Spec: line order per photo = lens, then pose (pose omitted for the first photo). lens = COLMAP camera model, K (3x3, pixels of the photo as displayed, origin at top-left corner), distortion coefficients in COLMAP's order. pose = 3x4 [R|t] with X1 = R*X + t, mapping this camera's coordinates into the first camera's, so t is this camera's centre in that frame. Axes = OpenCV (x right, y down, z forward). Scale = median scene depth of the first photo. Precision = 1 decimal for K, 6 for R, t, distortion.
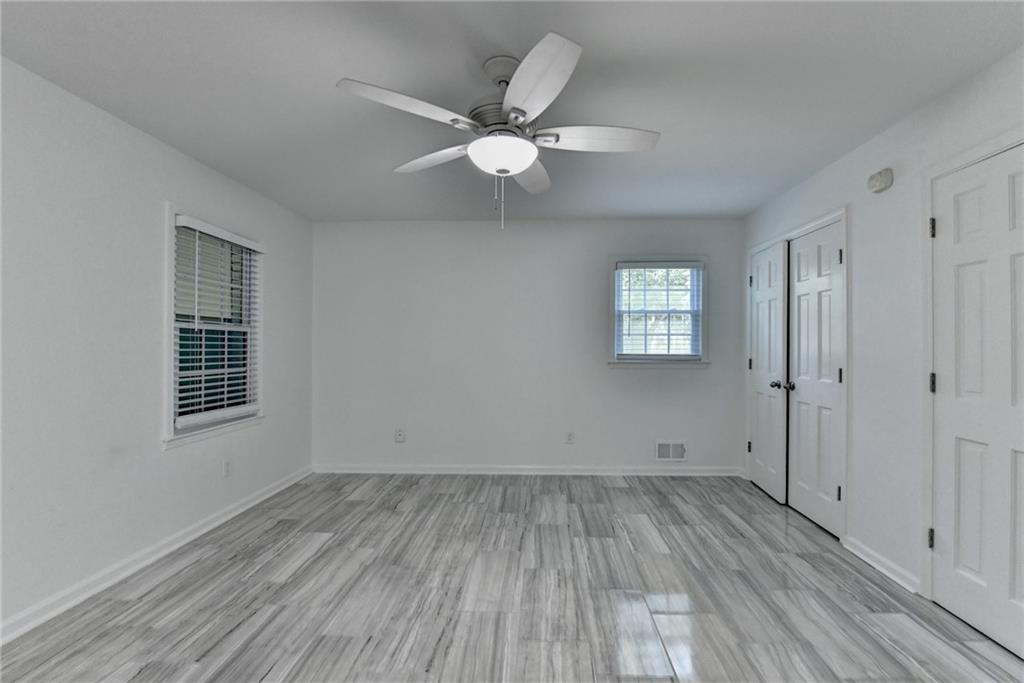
lens RADIAL K [[445.1, 0, 512.0], [0, 445.1, 341.5], [0, 0, 1]] dist [0.000303, -0.005329]
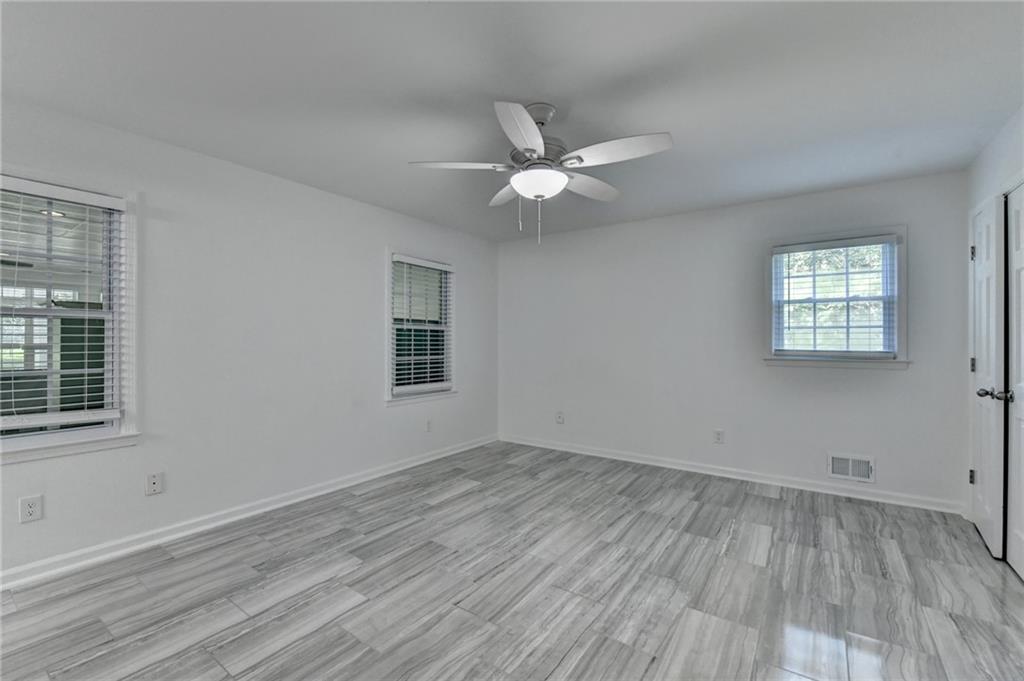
lens RADIAL K [[432.9, 0, 511.3], [0, 432.9, 336.0], [0, 0, 1]] dist [-0.001511, -0.000484]
pose [[0.839905, -0.004584, -0.542714, 0.338758], [0.003356, 0.999989, -0.003253, 0.002489], [0.542723, 0.000911, 0.839911, -0.022581]]
